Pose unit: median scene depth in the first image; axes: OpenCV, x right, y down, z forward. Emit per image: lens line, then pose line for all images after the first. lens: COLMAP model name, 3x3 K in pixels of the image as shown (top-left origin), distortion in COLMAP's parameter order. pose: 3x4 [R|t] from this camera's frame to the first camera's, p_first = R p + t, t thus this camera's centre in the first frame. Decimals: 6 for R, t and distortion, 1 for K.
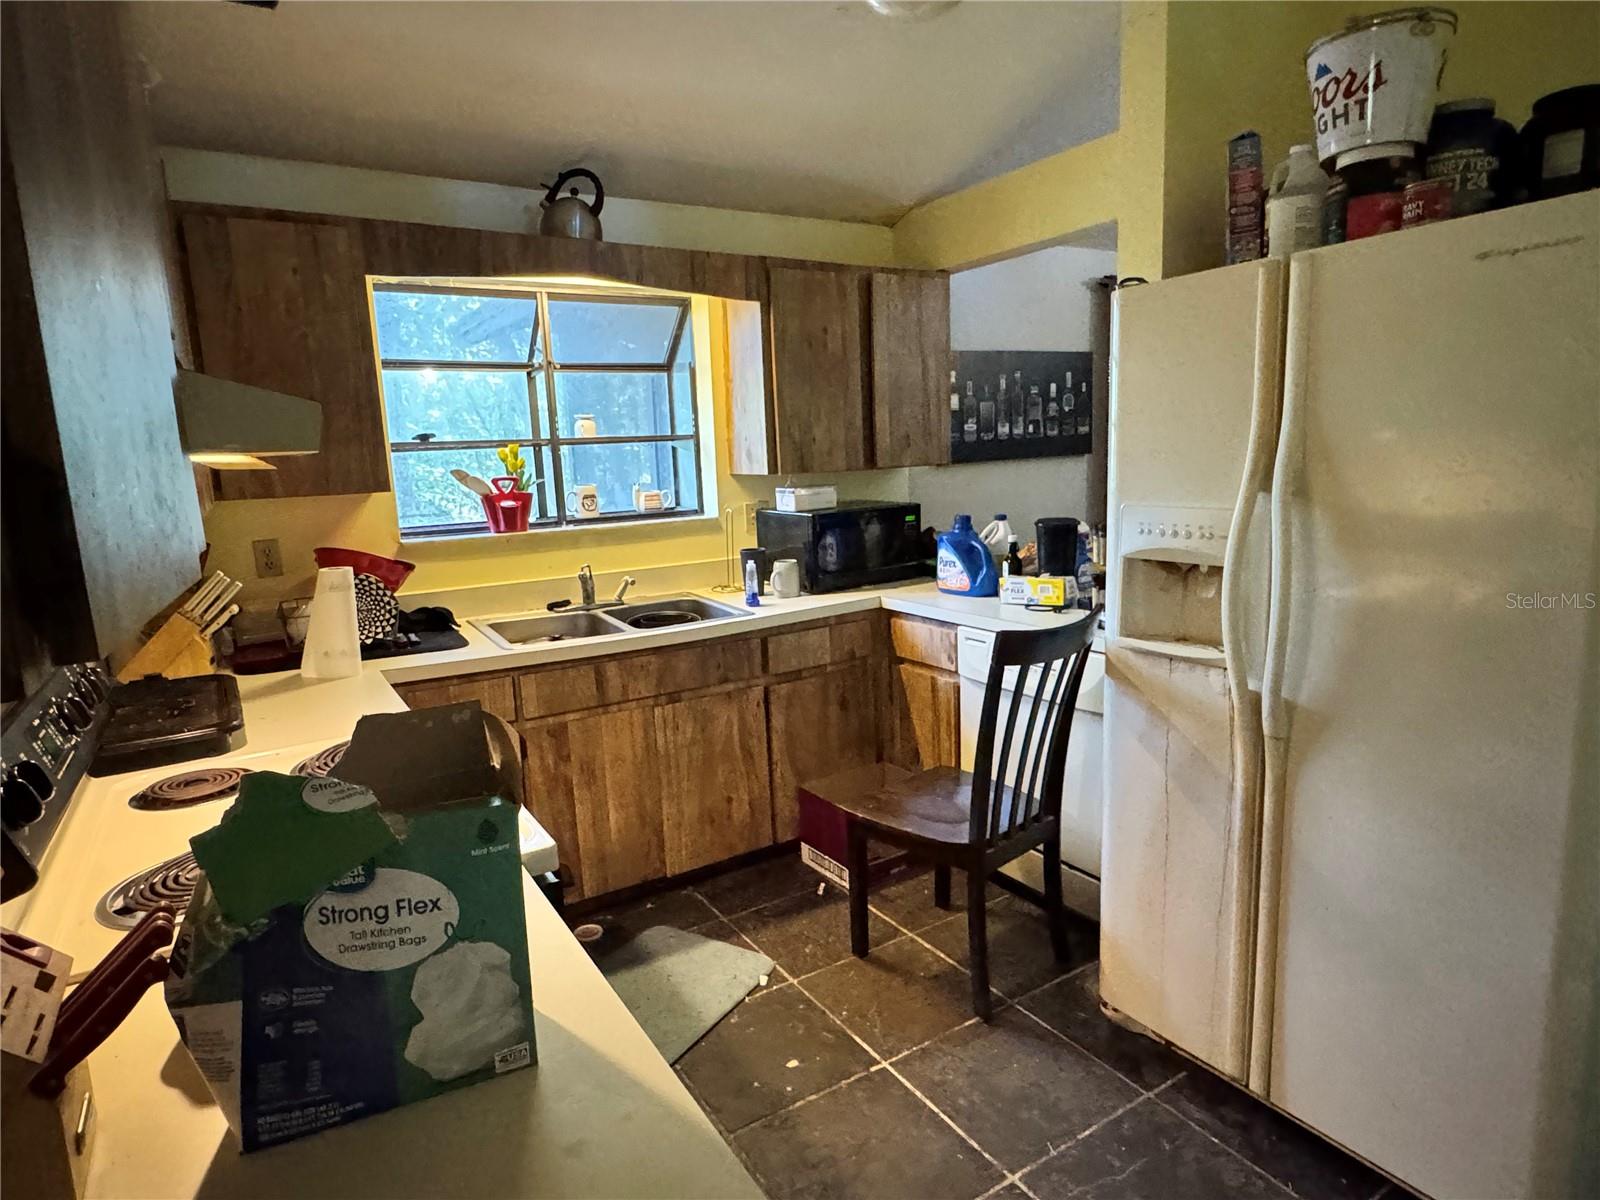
lens RADIAL K [[900.7, 0, 796.0], [0, 900.7, 603.0], [0, 0, 1]] dist [-0.020055, 0.000823]
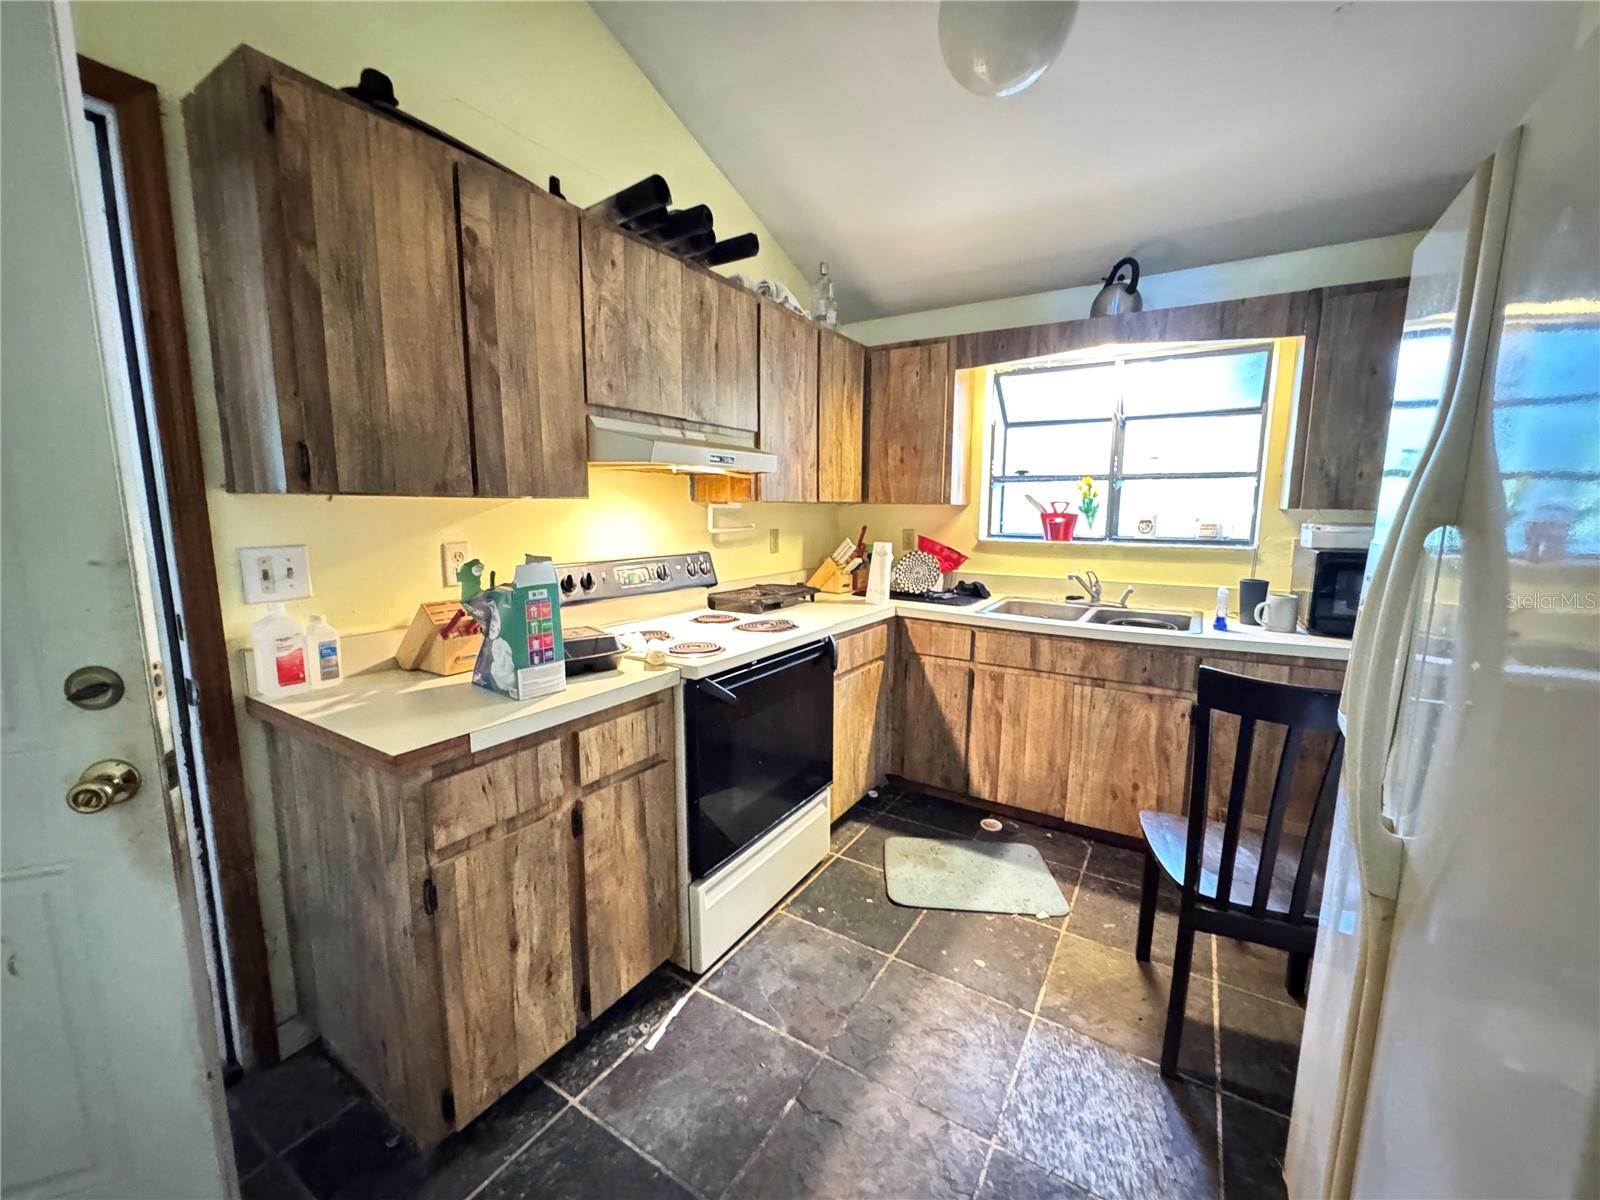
lens RADIAL K [[647.7, 0, 803.0], [0, 647.7, 602.7], [0, 0, 1]] dist [0.002236, -0.000170]
pose [[0.442287, 0.171409, -0.880342, 0.396640], [-0.174864, 0.979211, 0.102807, -0.020131], [0.879662, 0.108469, 0.463065, 0.202610]]
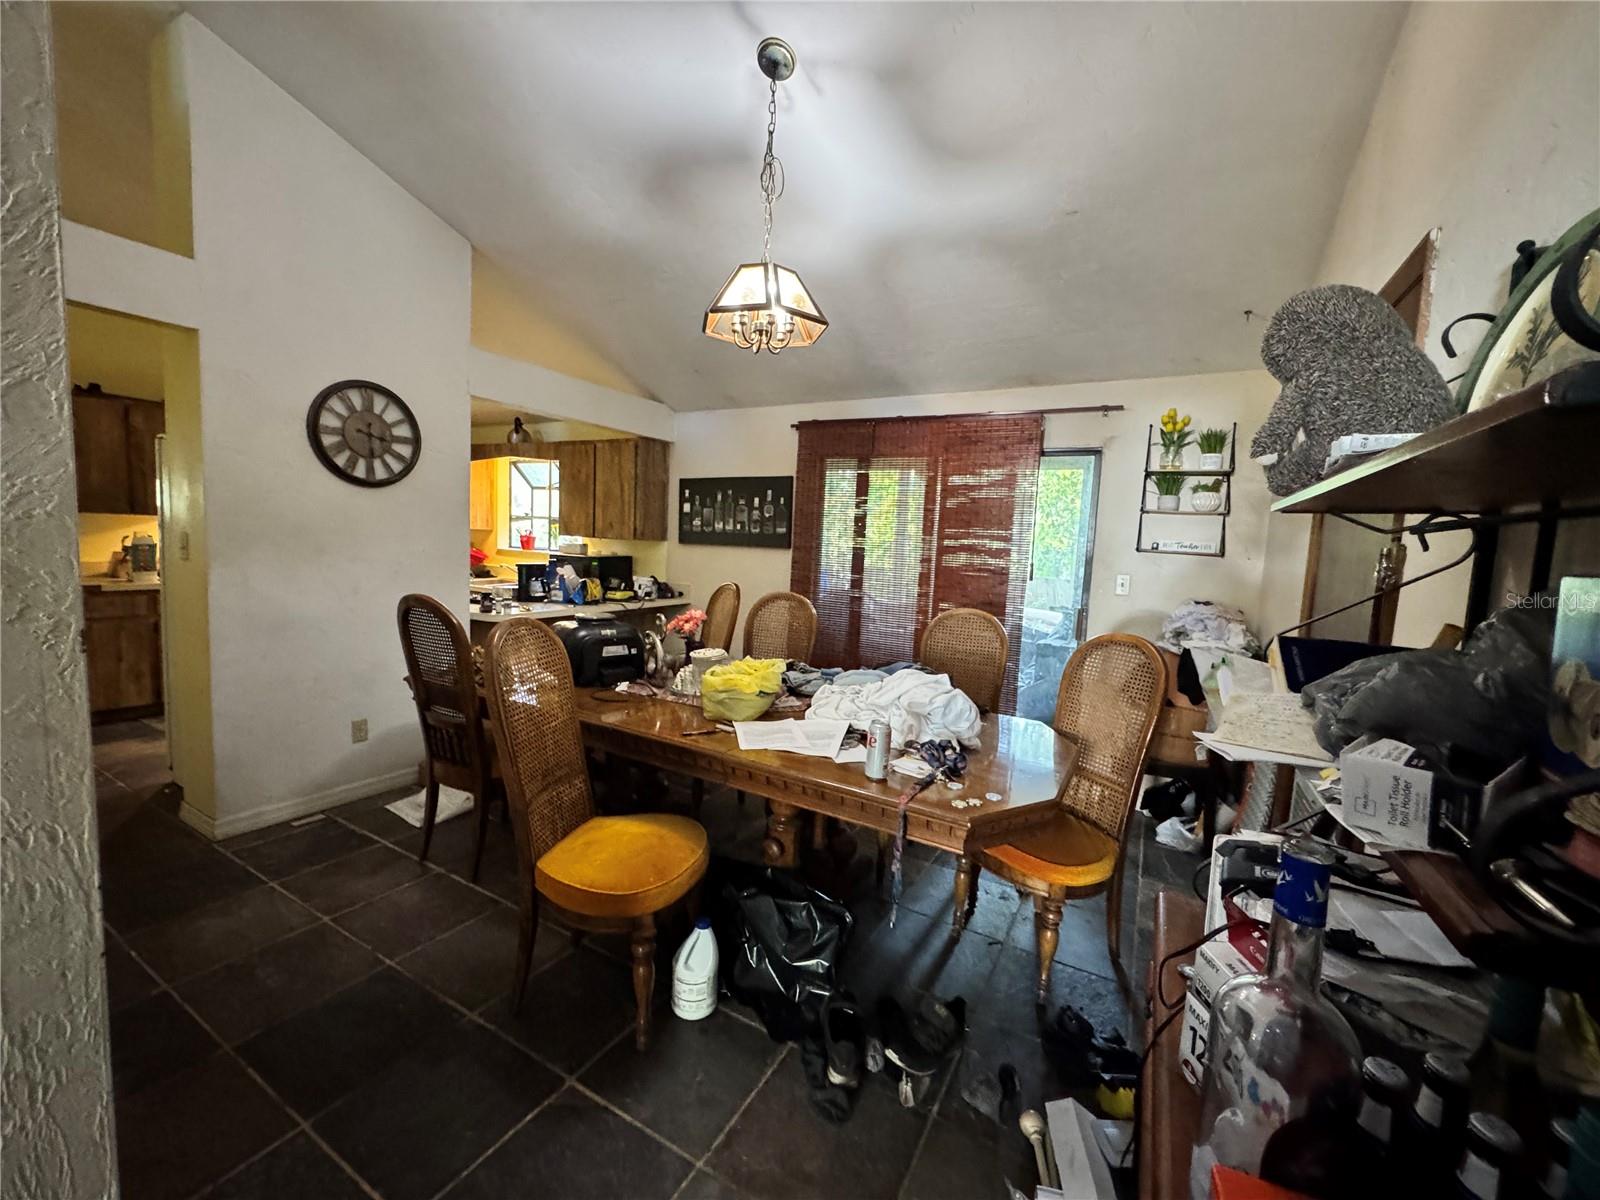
lens RADIAL K [[647.7, 0, 791.5], [0, 647.7, 597.9], [0, 0, 1]] dist [0.002236, -0.000170]
pose [[0.474023, 0.146985, -0.868158, 1.681715], [-0.217197, 0.975020, 0.046486, -0.192075], [0.853304, 0.166526, 0.494107, 0.722612]]
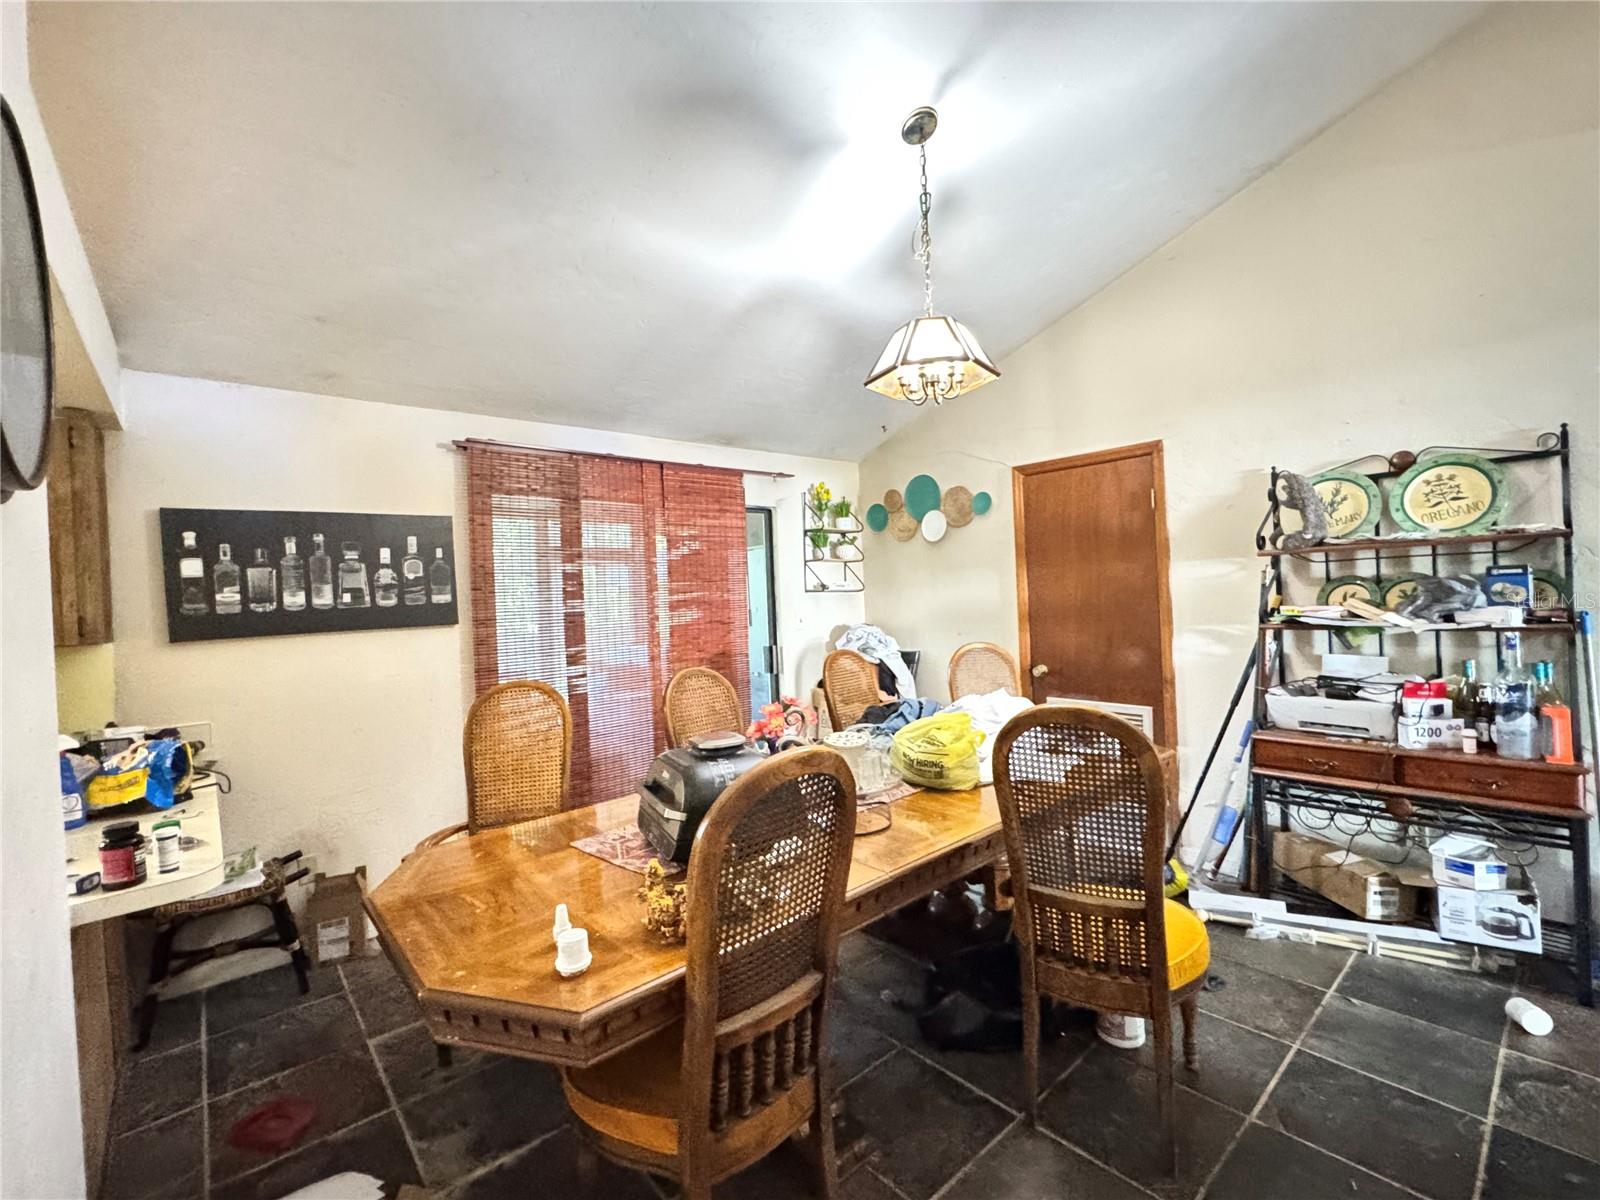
lens RADIAL K [[687.8, 0, 803.0], [0, 687.8, 603.0], [0, 0, 1]] dist [0.000803, 0.000050]
pose [[0.987082, 0.001429, 0.160208, 0.783229], [0.025547, 0.985762, -0.166195, -0.085071], [-0.158164, 0.168141, 0.972992, 0.352676]]
